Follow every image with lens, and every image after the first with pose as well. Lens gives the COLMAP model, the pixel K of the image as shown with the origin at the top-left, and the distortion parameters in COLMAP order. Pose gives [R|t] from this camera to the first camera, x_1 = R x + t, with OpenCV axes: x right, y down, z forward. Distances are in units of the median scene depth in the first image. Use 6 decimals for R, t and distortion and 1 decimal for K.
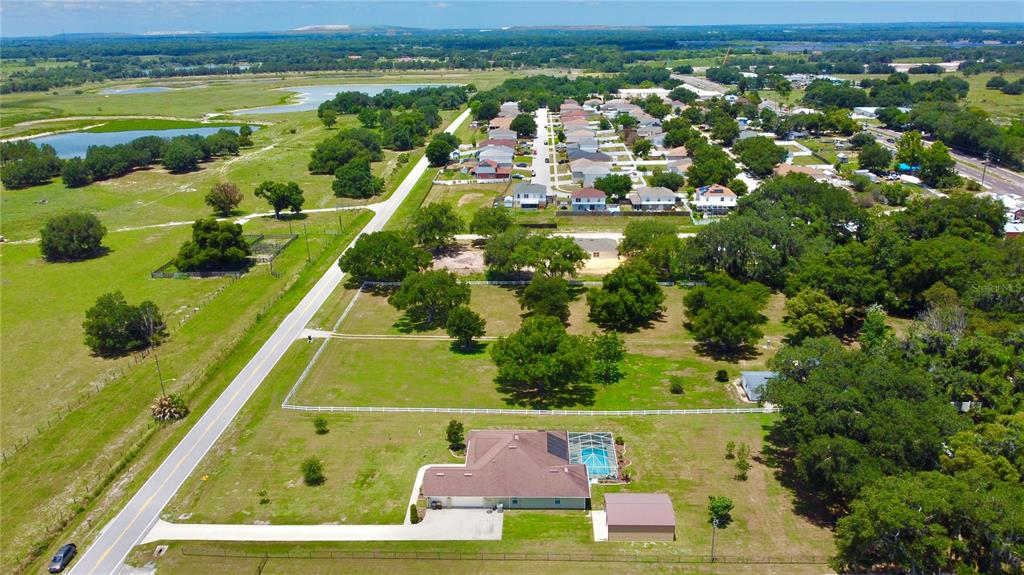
lens RADIAL K [[779.0, 0, 513.8], [0, 779.0, 289.6], [0, 0, 1]] dist [-0.000780, -0.004075]
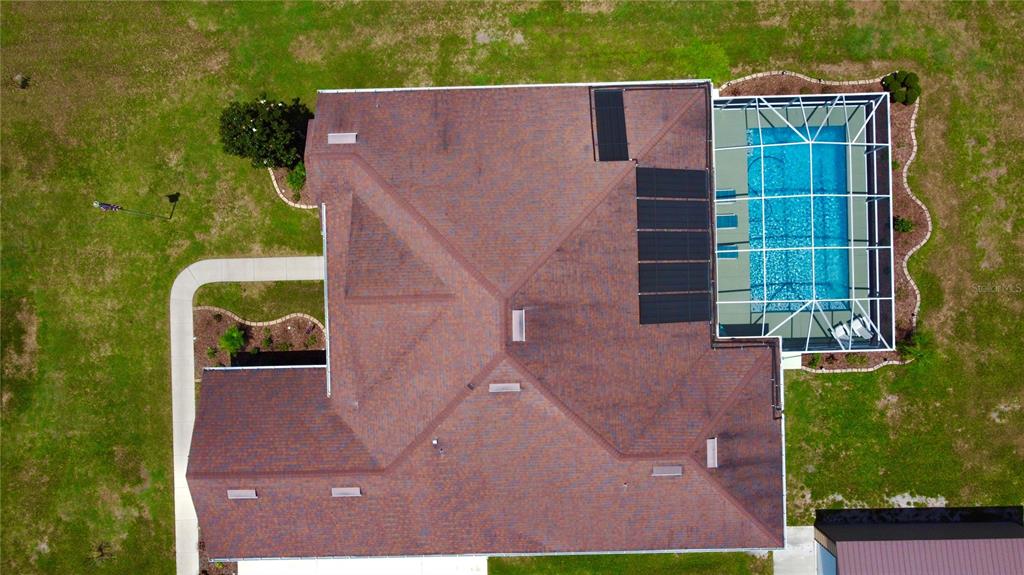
lens RADIAL K [[779.0, 0, 513.8], [0, 779.0, 289.6], [0, 0, 1]] dist [-0.000780, -0.004075]
pose [[0.998395, -0.056613, -0.001671, 0.003163], [0.019089, 0.308578, 0.951007, -0.034728], [-0.053324, -0.949513, 0.309164, 0.878563]]
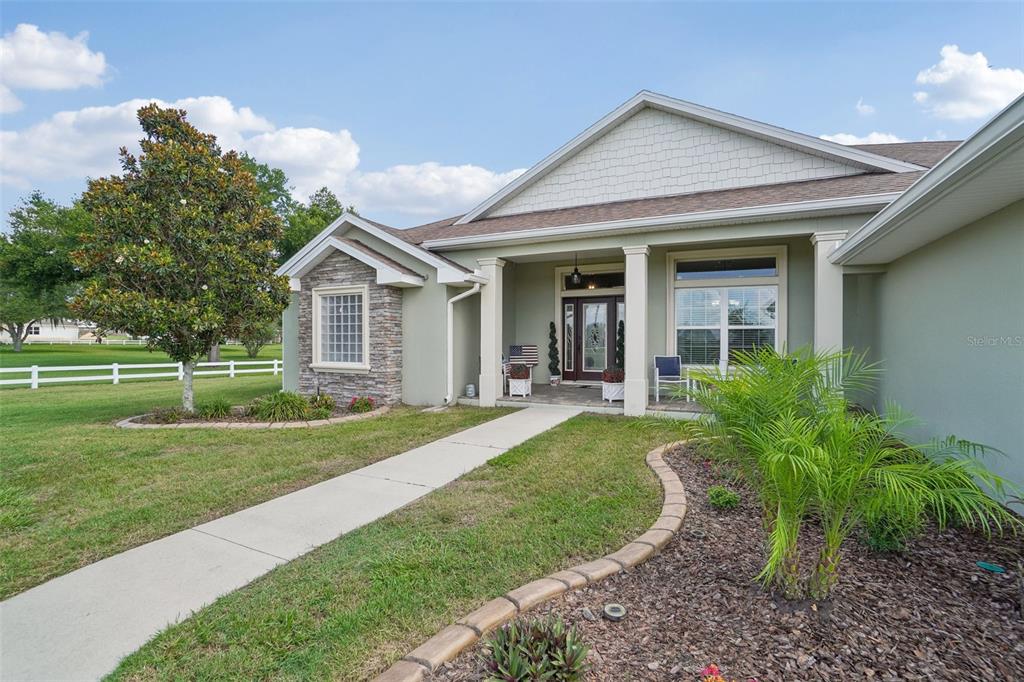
lens RADIAL K [[460.3, 0, 515.9], [0, 460.3, 335.1], [0, 0, 1]] dist [-0.036111, 0.000697]
pose [[0.397348, 0.027481, 0.917256, -0.114068], [0.287902, 0.945352, -0.153040, 0.218523], [-0.871336, 0.324890, 0.367722, 0.951207]]
